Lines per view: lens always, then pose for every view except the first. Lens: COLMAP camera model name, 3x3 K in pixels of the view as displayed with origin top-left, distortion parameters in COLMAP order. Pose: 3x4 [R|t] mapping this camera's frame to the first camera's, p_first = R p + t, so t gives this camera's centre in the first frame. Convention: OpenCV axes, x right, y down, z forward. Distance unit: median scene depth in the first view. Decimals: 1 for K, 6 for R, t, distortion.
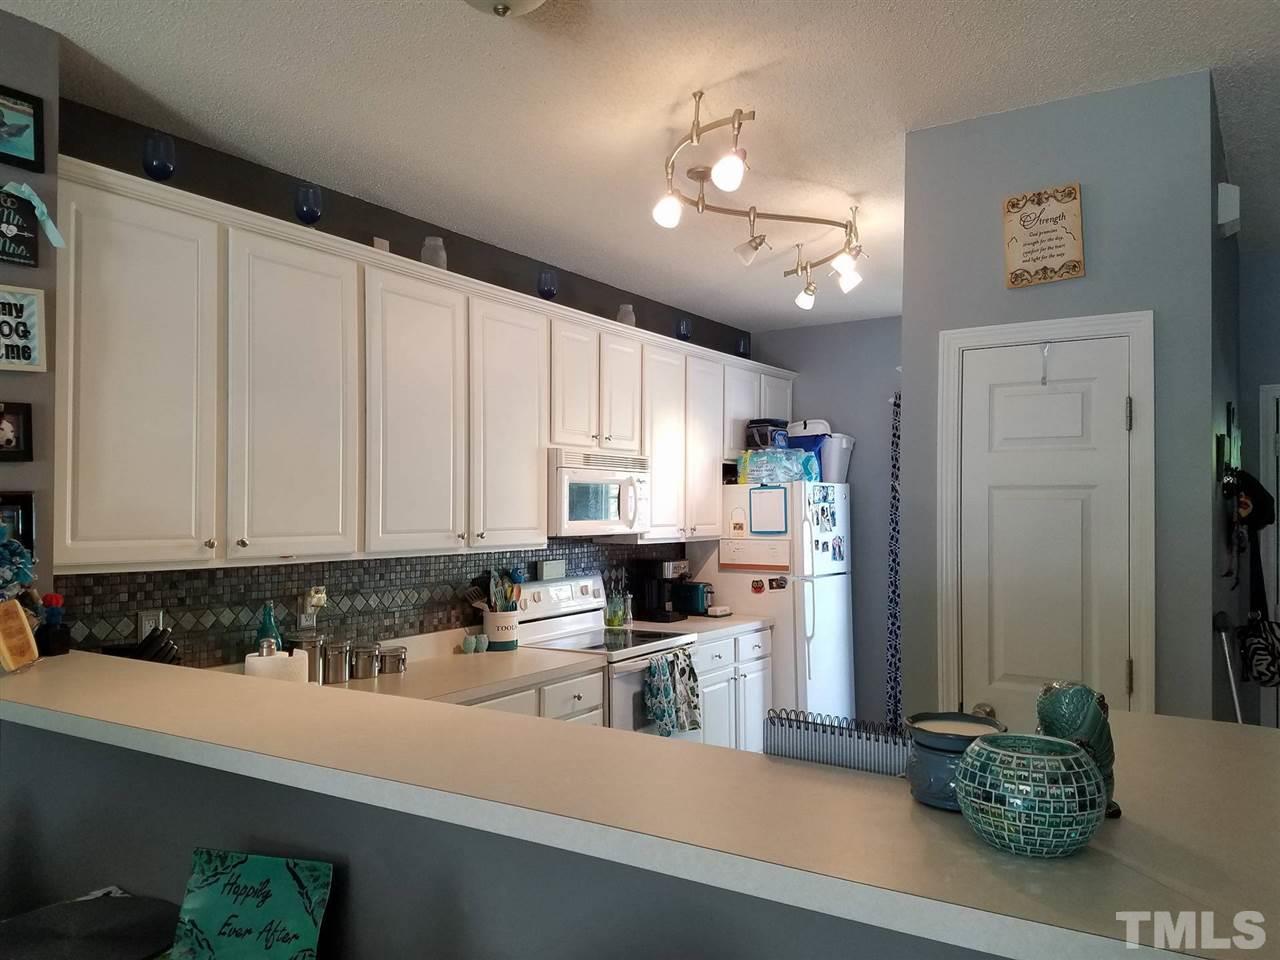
lens RADIAL K [[1026.5, 0, 640.0], [0, 1026.5, 480.0], [0, 0, 1]] dist [0.005693, -0.008569]
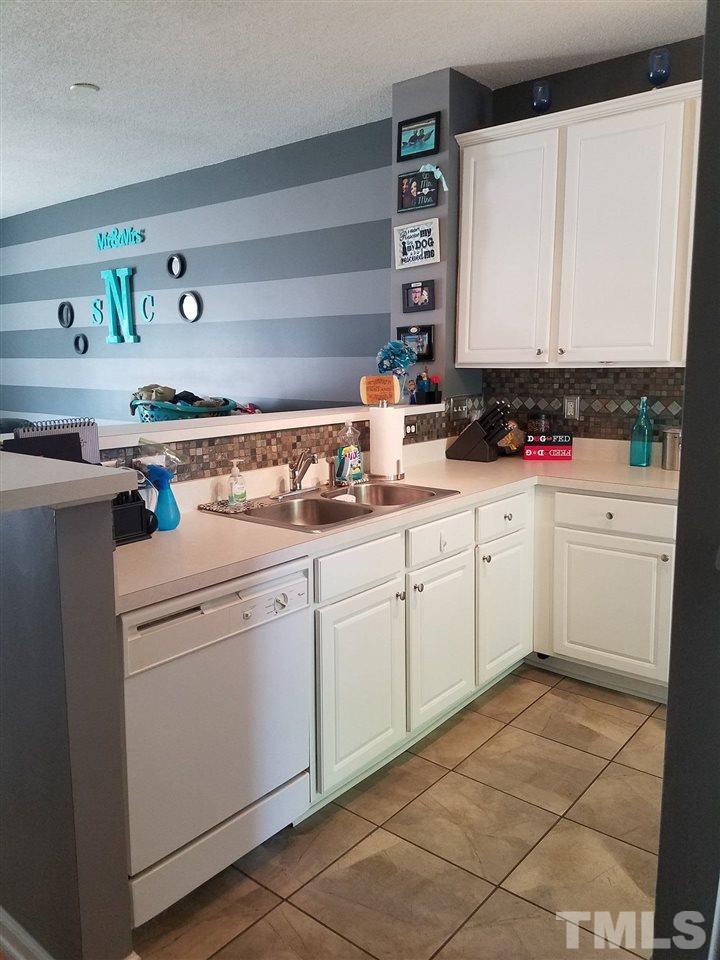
lens RADIAL K [[769.9, 0, 360.0], [0, 769.9, 480.0], [0, 0, 1]] dist [0.005693, -0.008569]
pose [[-0.143260, 0.155647, -0.977369, 0.784108], [0.047180, 0.987507, 0.150346, 0.064606], [0.988560, -0.024574, -0.148814, 0.895129]]
